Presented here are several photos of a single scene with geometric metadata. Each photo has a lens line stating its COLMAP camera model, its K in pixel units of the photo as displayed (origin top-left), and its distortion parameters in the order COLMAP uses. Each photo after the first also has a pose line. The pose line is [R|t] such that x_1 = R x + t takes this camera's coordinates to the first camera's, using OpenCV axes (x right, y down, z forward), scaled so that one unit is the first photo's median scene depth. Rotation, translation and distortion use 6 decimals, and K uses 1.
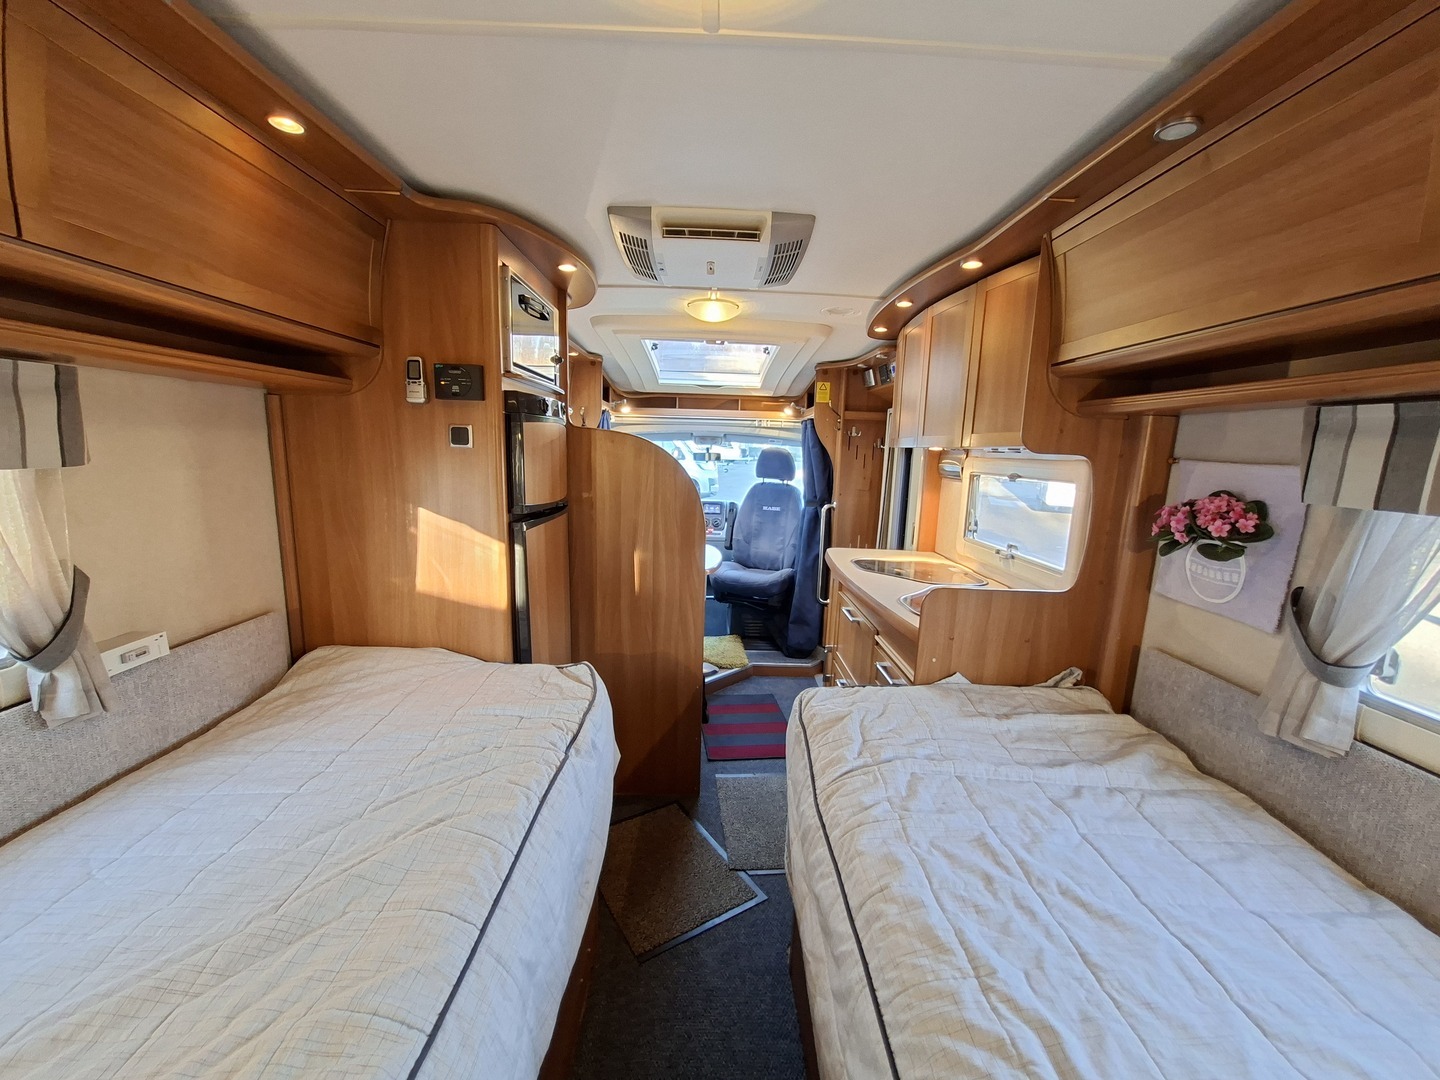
lens RADIAL K [[569.9, 0, 720.0], [0, 569.9, 540.0], [0, 0, 1]] dist [0.004806, 0.000407]
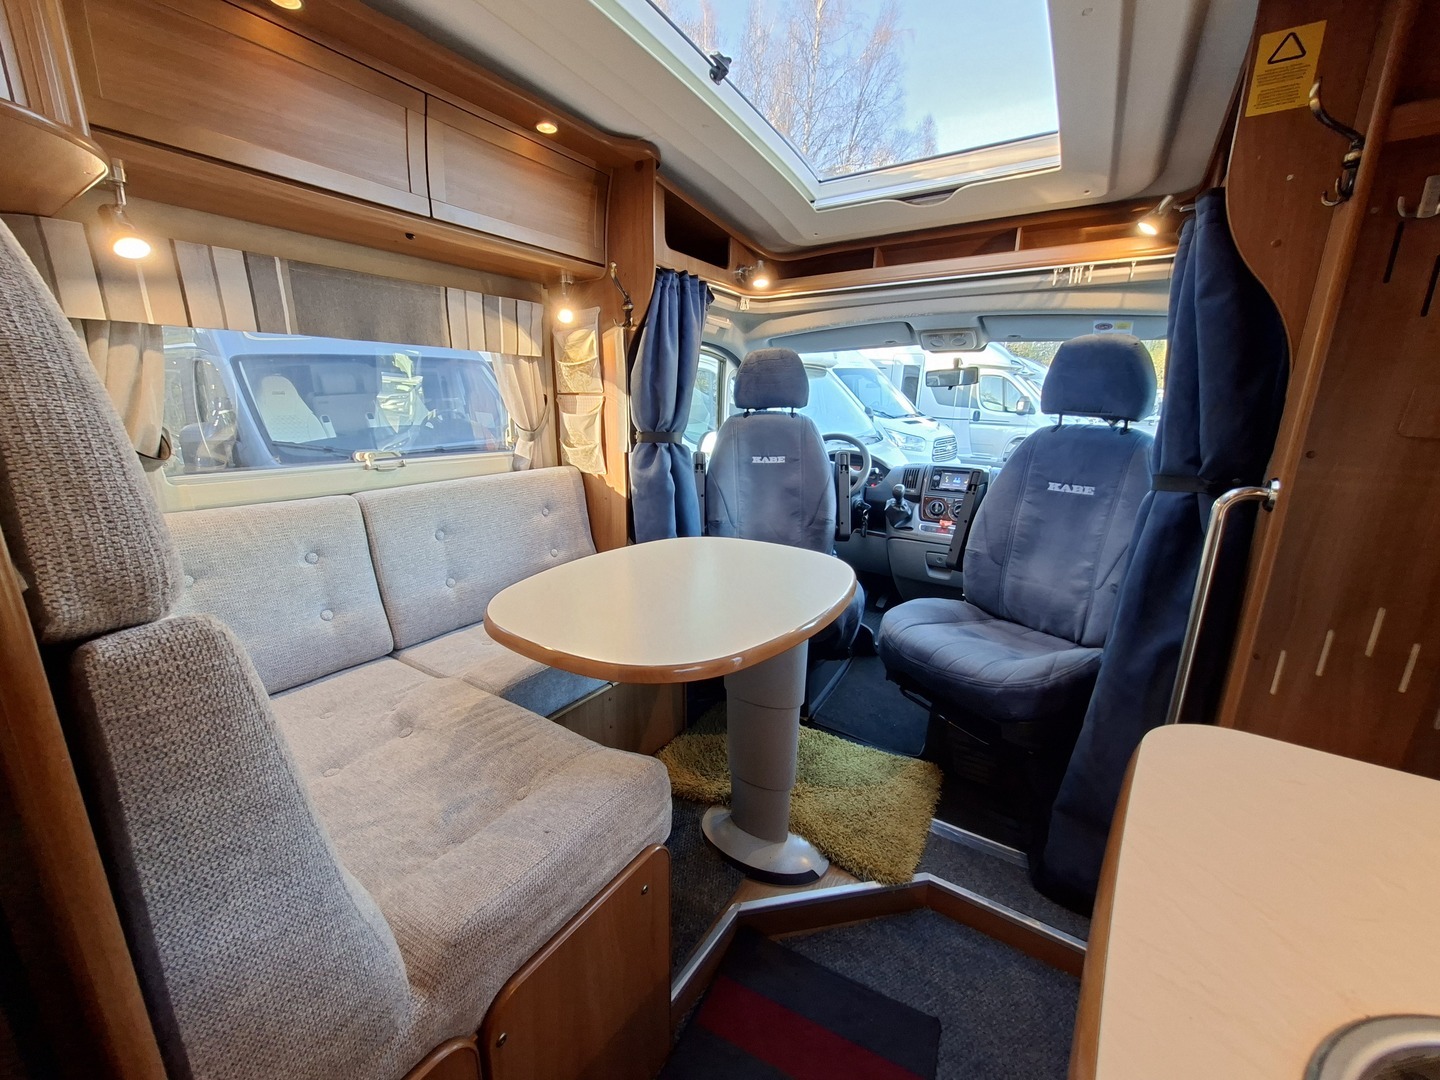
lens RADIAL K [[569.9, 0, 720.0], [0, 569.9, 540.0], [0, 0, 1]] dist [0.004806, 0.000407]
pose [[0.827572, 0.111867, -0.550100, 0.115554], [-0.078051, 0.993354, 0.084587, -0.034709], [0.555907, -0.027066, 0.830804, 0.531669]]
